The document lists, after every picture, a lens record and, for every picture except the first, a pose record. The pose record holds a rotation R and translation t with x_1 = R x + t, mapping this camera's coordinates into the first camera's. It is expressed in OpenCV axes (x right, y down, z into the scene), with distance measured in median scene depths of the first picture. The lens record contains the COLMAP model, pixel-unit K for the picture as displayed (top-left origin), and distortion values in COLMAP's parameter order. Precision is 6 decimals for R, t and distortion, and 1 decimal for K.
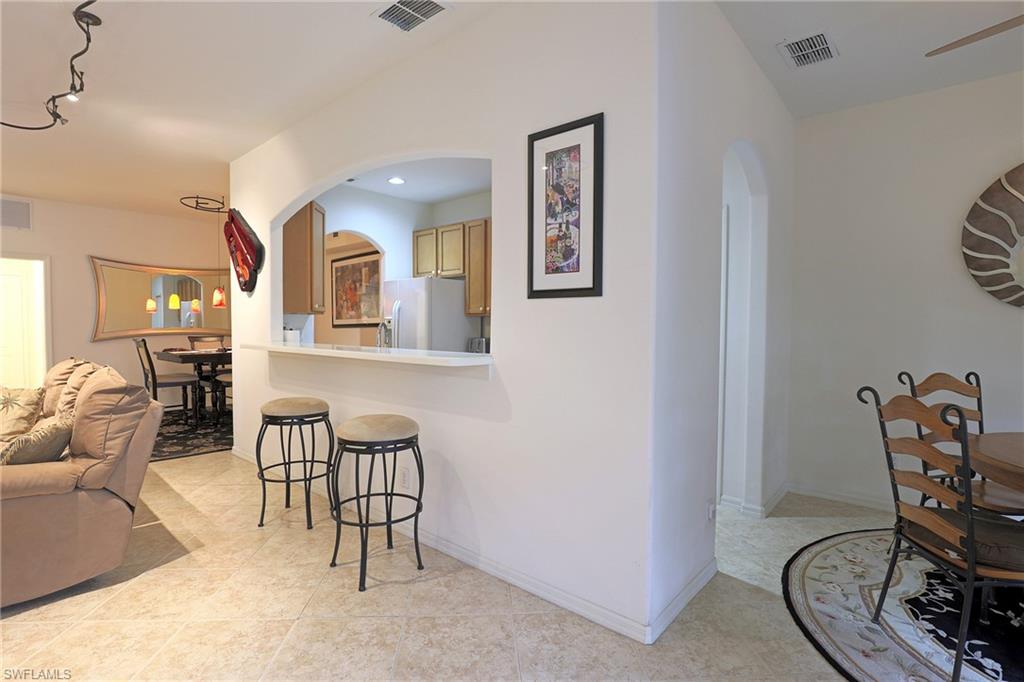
lens RADIAL K [[486.4, 0, 516.6], [0, 486.4, 338.0], [0, 0, 1]] dist [-0.017700, 0.002866]
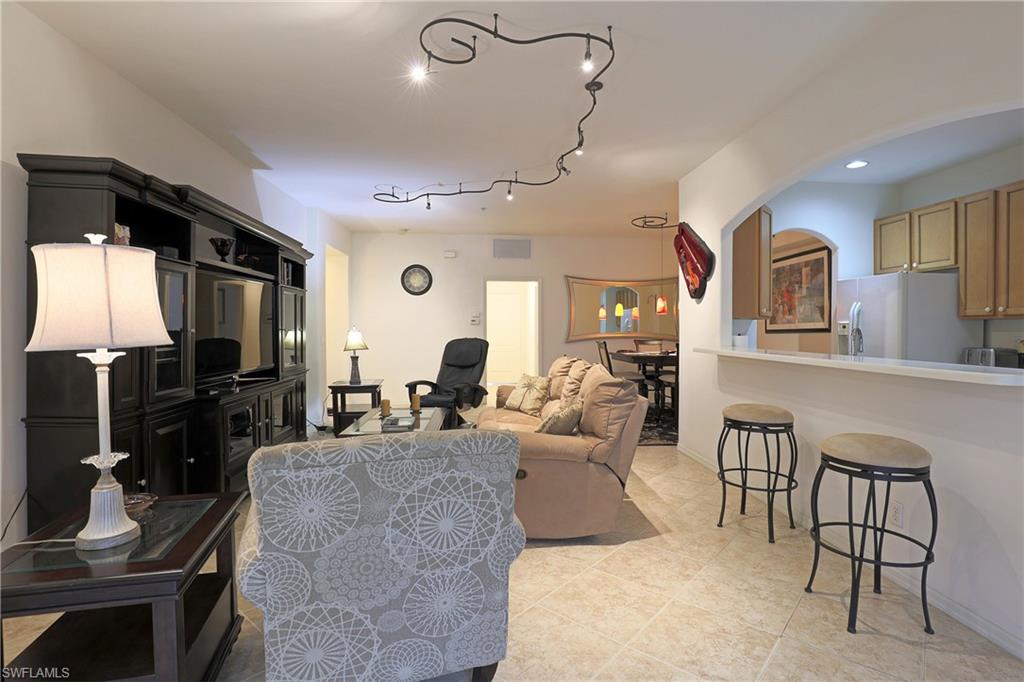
lens RADIAL K [[486.4, 0, 510.2], [0, 486.4, 334.0], [0, 0, 1]] dist [-0.017700, 0.002866]
pose [[0.739483, 0.008411, -0.673123, -0.171460], [-0.020109, 0.999752, -0.009599, 0.000020], [0.672875, 0.020634, 0.739468, -0.066686]]
